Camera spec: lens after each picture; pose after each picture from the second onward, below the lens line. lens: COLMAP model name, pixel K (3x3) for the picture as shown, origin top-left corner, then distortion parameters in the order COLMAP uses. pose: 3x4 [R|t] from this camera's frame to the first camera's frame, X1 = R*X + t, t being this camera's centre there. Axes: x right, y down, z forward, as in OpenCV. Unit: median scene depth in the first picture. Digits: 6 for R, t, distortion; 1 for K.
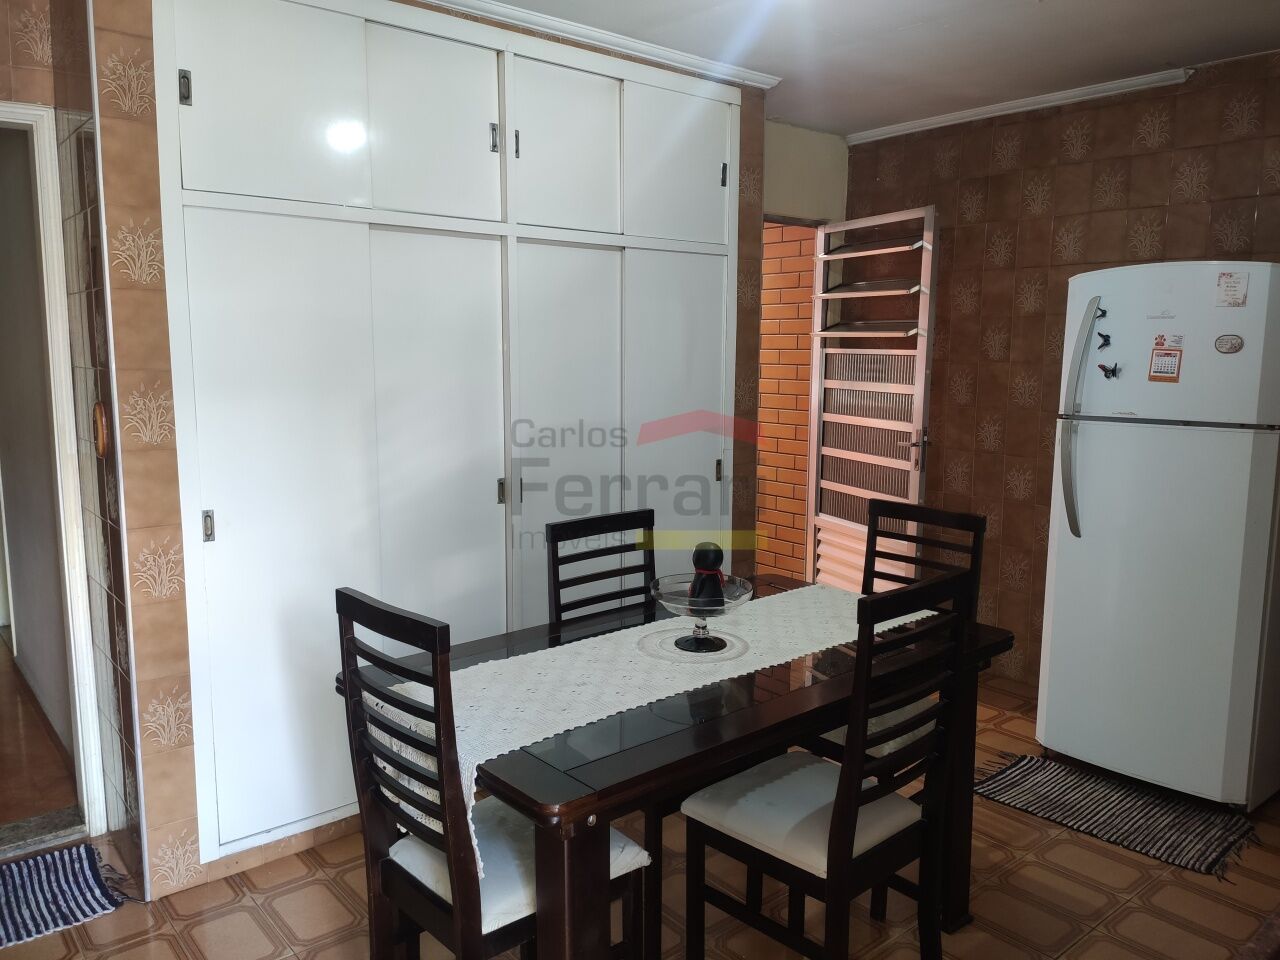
lens RADIAL K [[965.9, 0, 640.0], [0, 965.9, 480.0], [0, 0, 1]] dist [-0.001289, -0.119670]
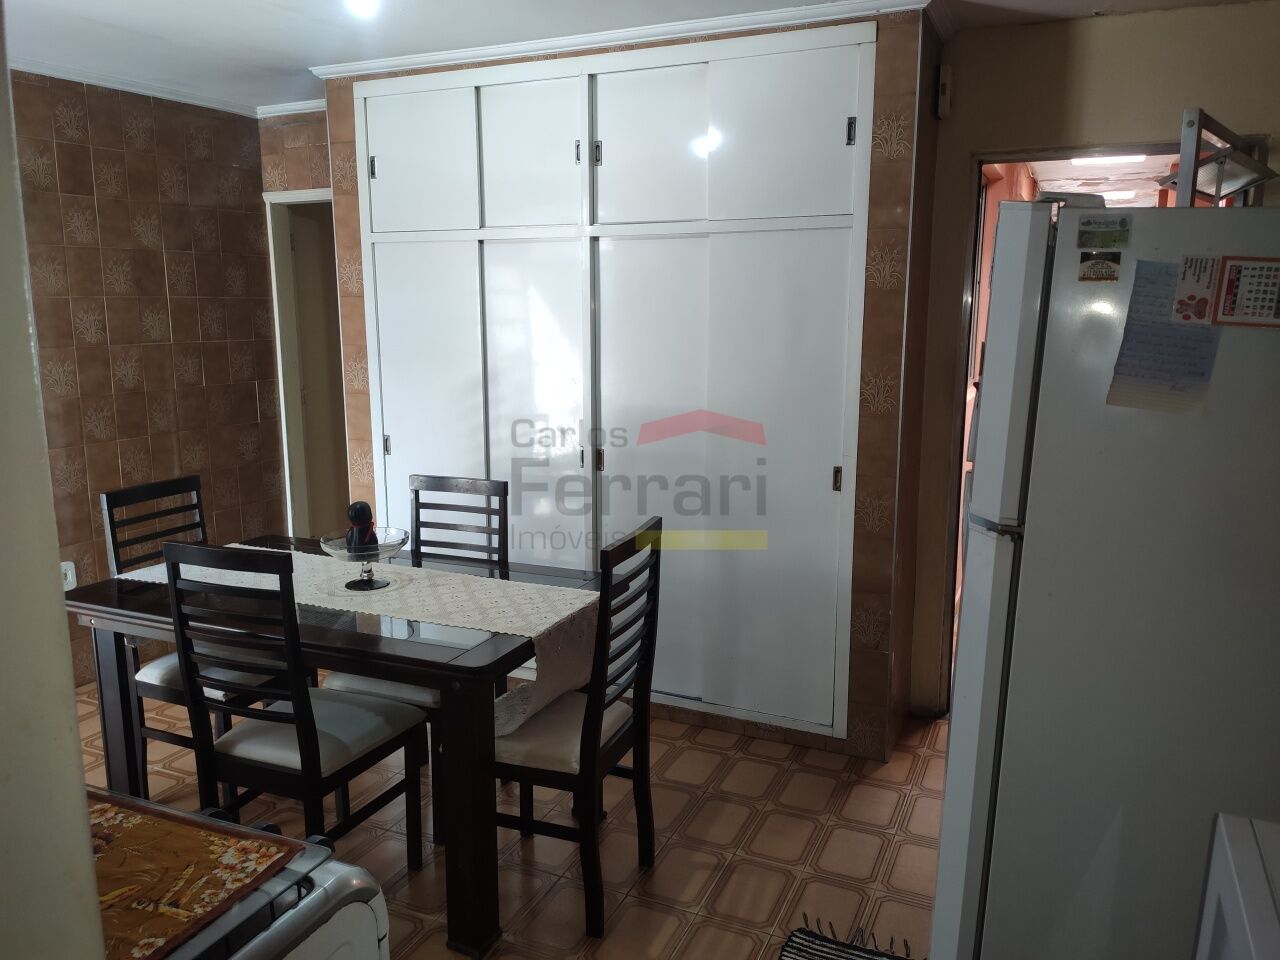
lens RADIAL K [[965.9, 0, 640.0], [0, 965.9, 480.0], [0, 0, 1]] dist [-0.001289, -0.119670]
pose [[0.409321, 0.157285, -0.898731, 1.187779], [-0.119944, 0.985757, 0.117888, -0.136045], [0.904472, 0.059543, 0.422356, 0.725088]]
